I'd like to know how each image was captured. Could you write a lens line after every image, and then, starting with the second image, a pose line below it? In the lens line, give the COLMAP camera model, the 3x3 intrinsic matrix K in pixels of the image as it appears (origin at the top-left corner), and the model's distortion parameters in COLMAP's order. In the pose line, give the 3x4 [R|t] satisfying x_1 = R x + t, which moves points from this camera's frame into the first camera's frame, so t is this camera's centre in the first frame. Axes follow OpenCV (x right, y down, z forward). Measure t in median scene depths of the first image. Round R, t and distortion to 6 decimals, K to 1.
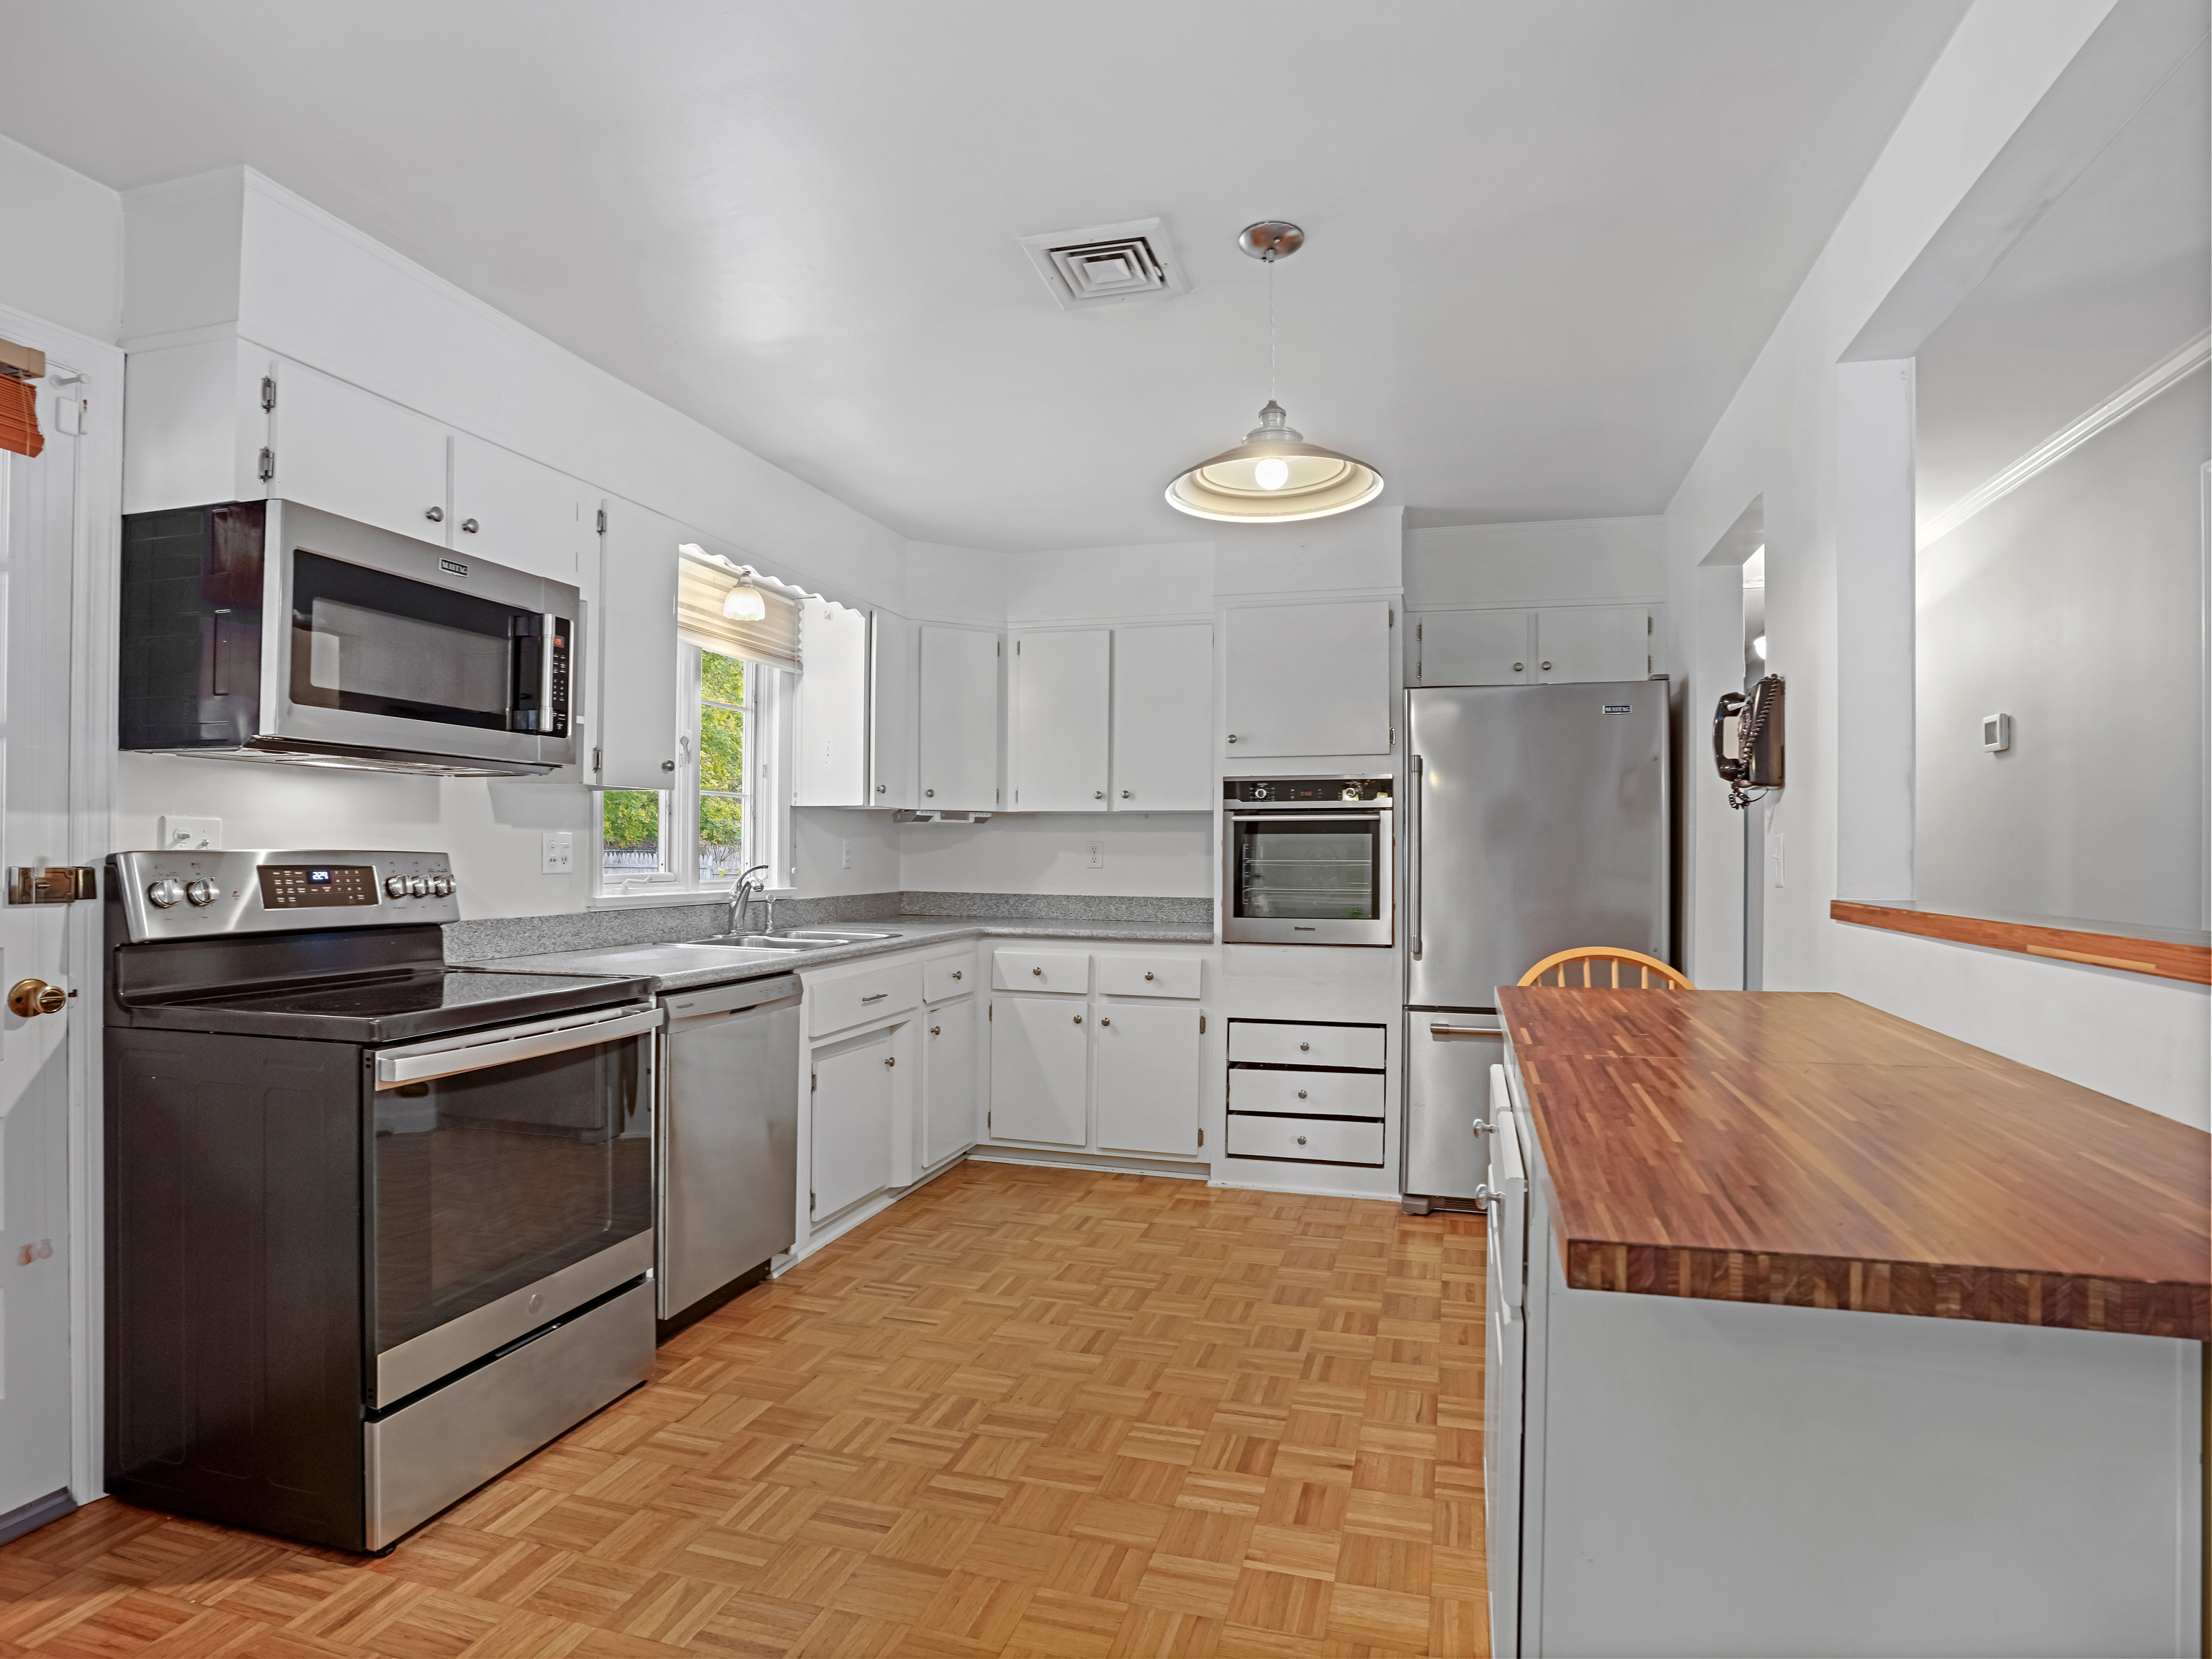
lens RADIAL K [[1217.1, 0, 1100.3], [0, 1217.1, 847.3], [0, 0, 1]] dist [-0.084202, 0.041861]
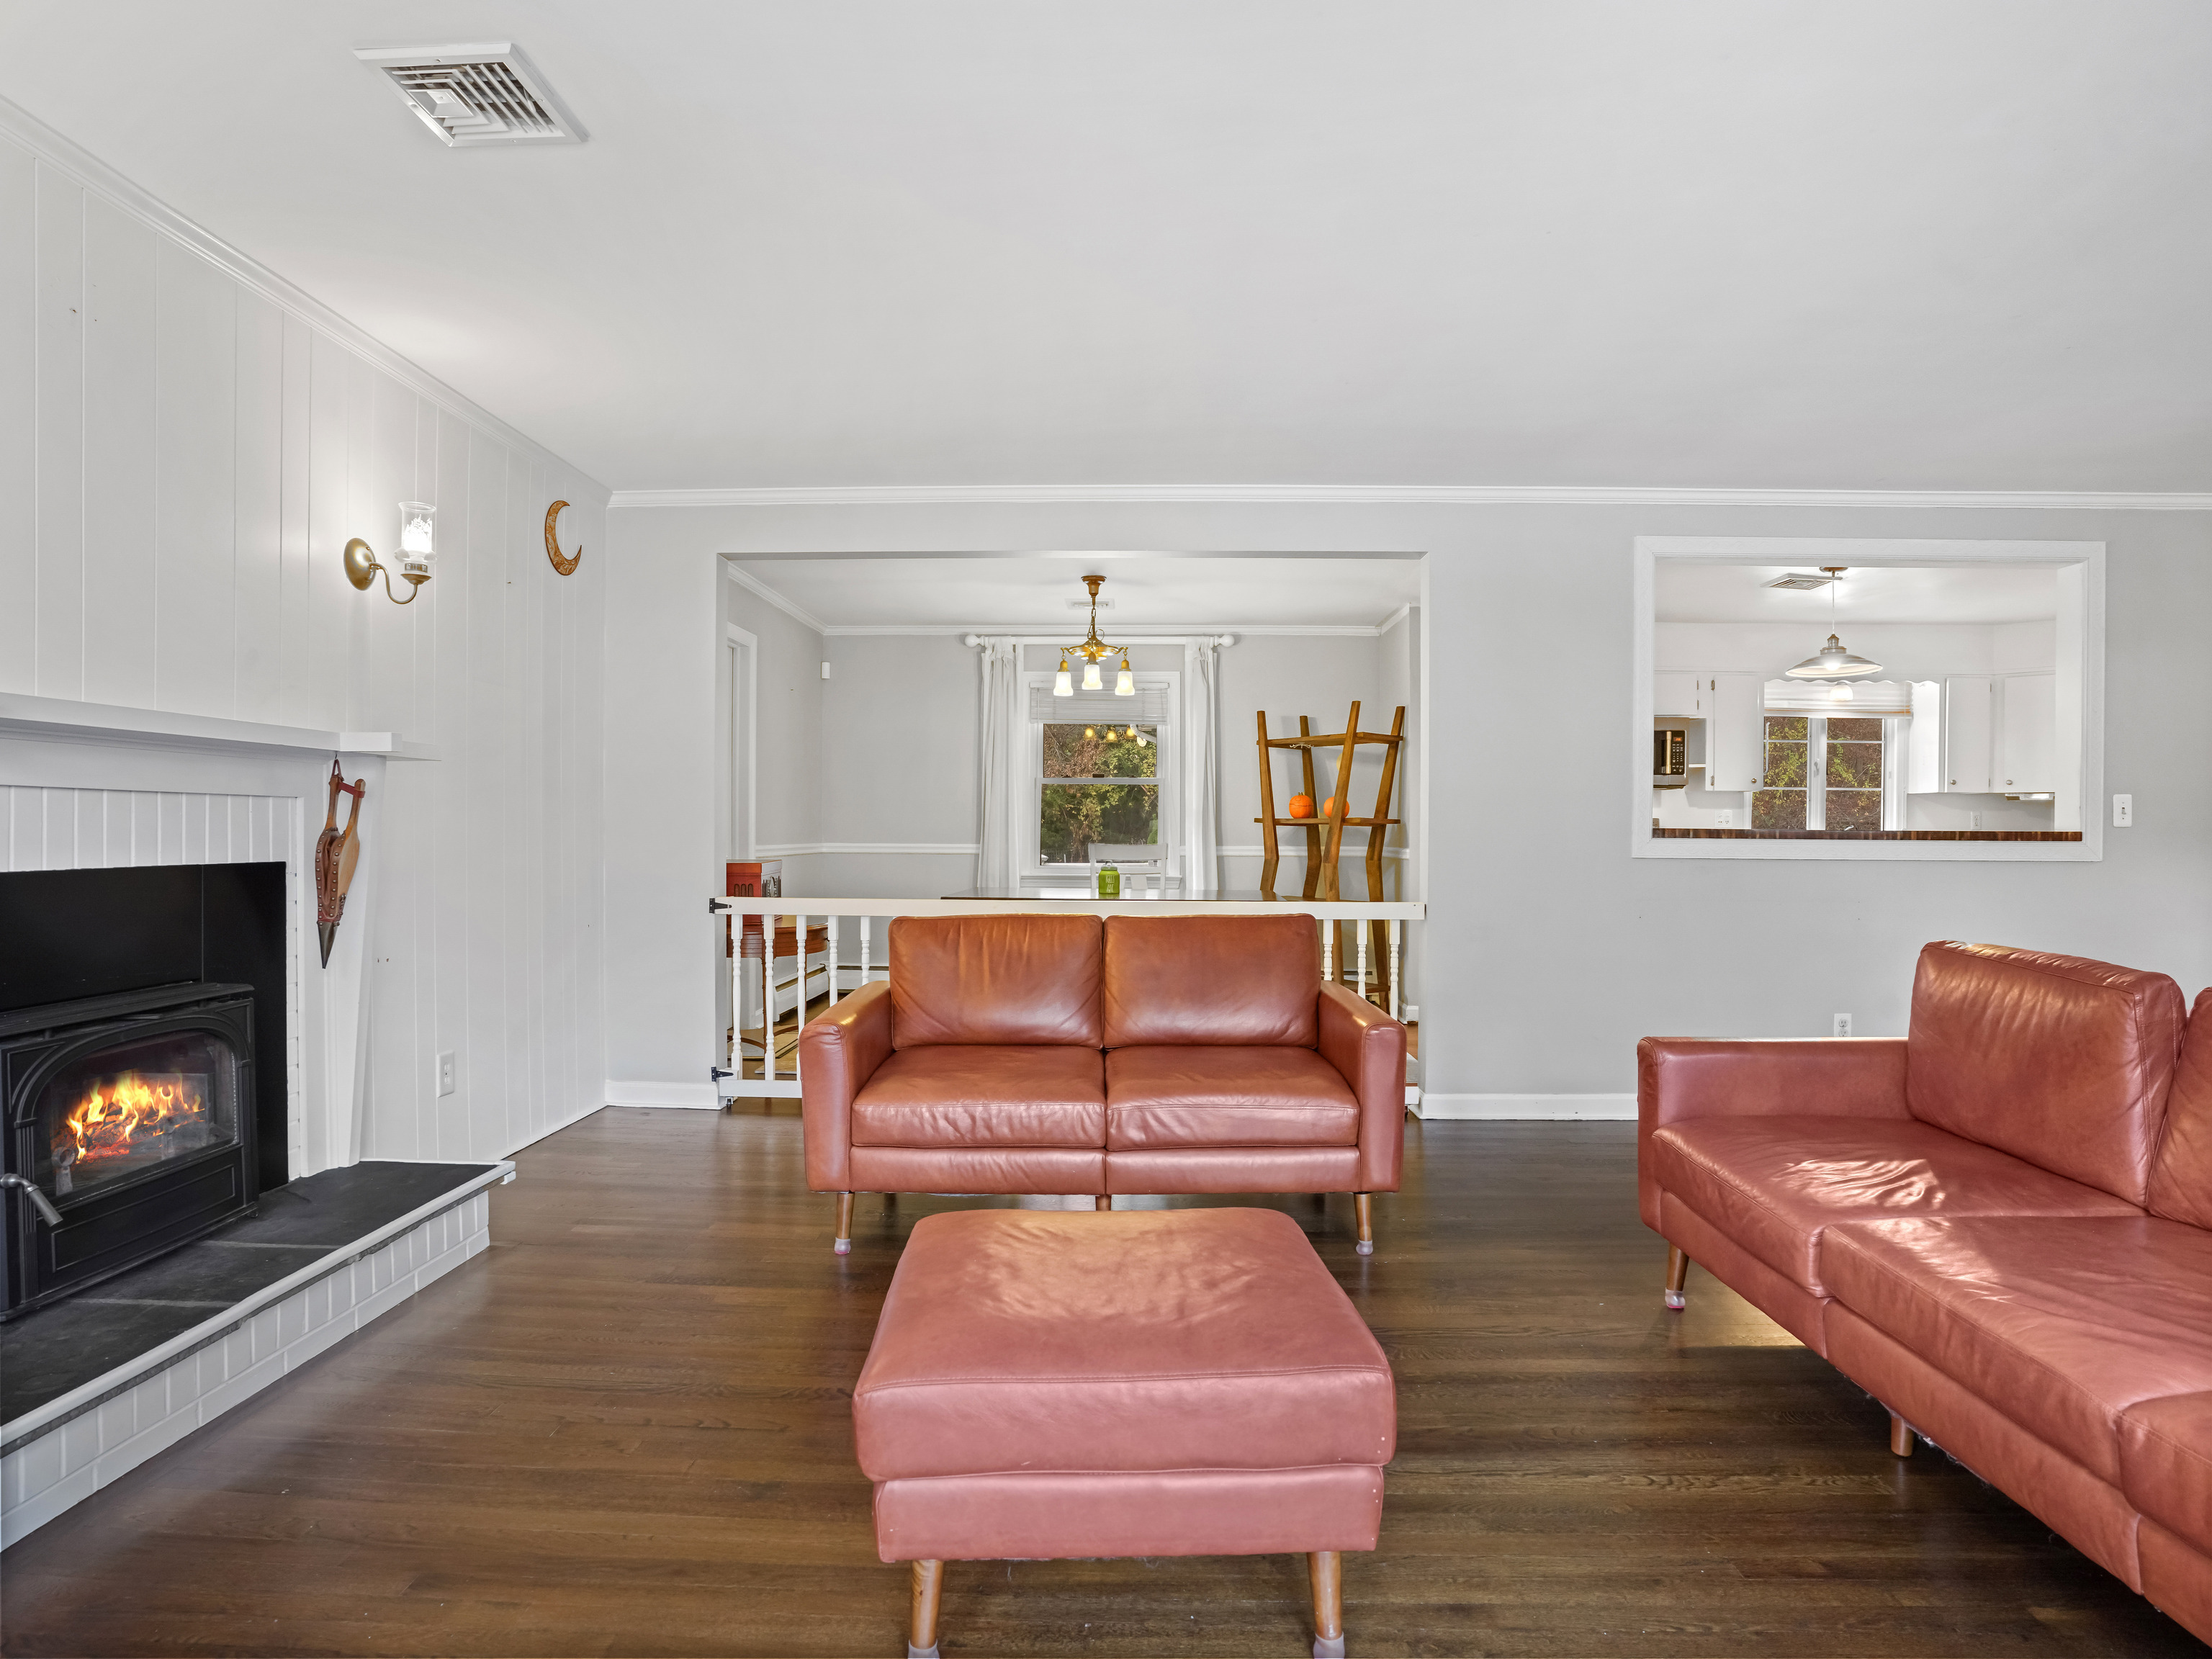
lens RADIAL K [[1217.1, 0, 1100.3], [0, 1217.1, 847.3], [0, 0, 1]] dist [-0.084202, 0.041861]
pose [[0.247658, 0.012915, -0.968761, 1.448066], [-0.000507, 0.999913, 0.013200, 0.028790], [0.968847, -0.002778, 0.247643, -0.735617]]
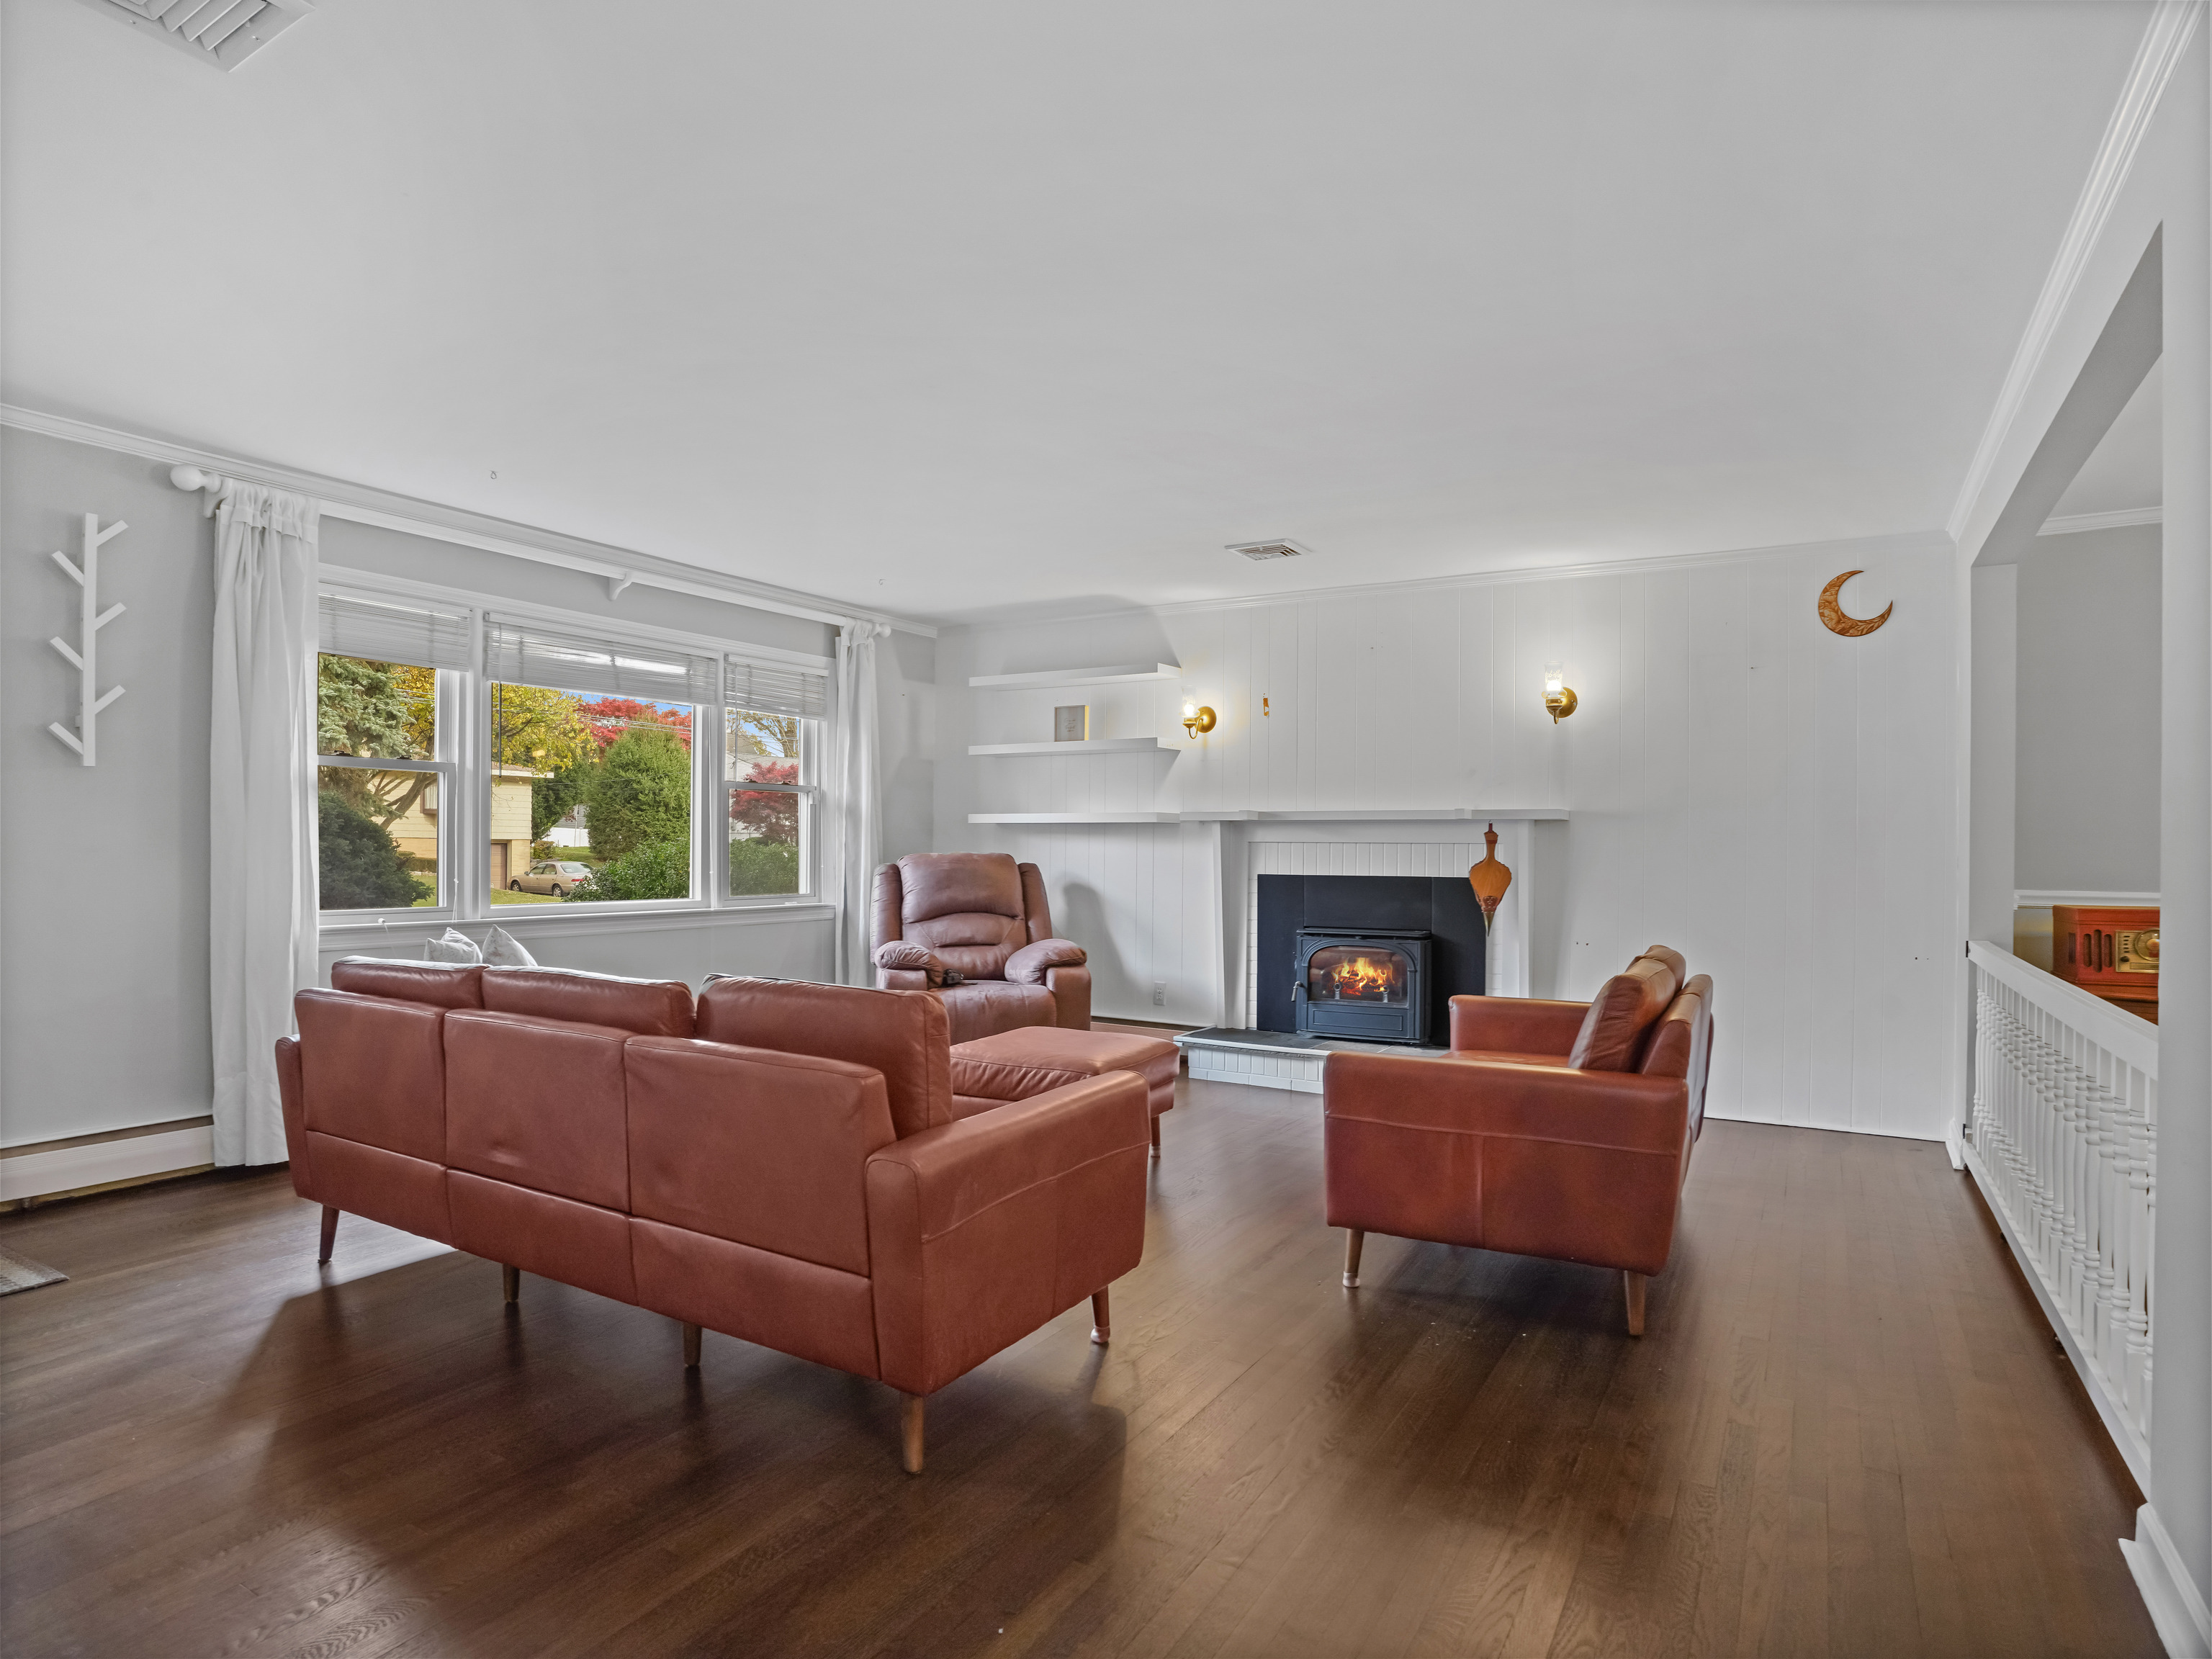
lens RADIAL K [[1217.1, 0, 1100.3], [0, 1217.1, 847.3], [0, 0, 1]] dist [-0.084202, 0.041861]
pose [[-0.967057, -0.007907, 0.254437, 0.585289], [-0.008429, 0.999964, -0.000961, 0.015703], [-0.254420, -0.003074, -0.967089, 0.606194]]
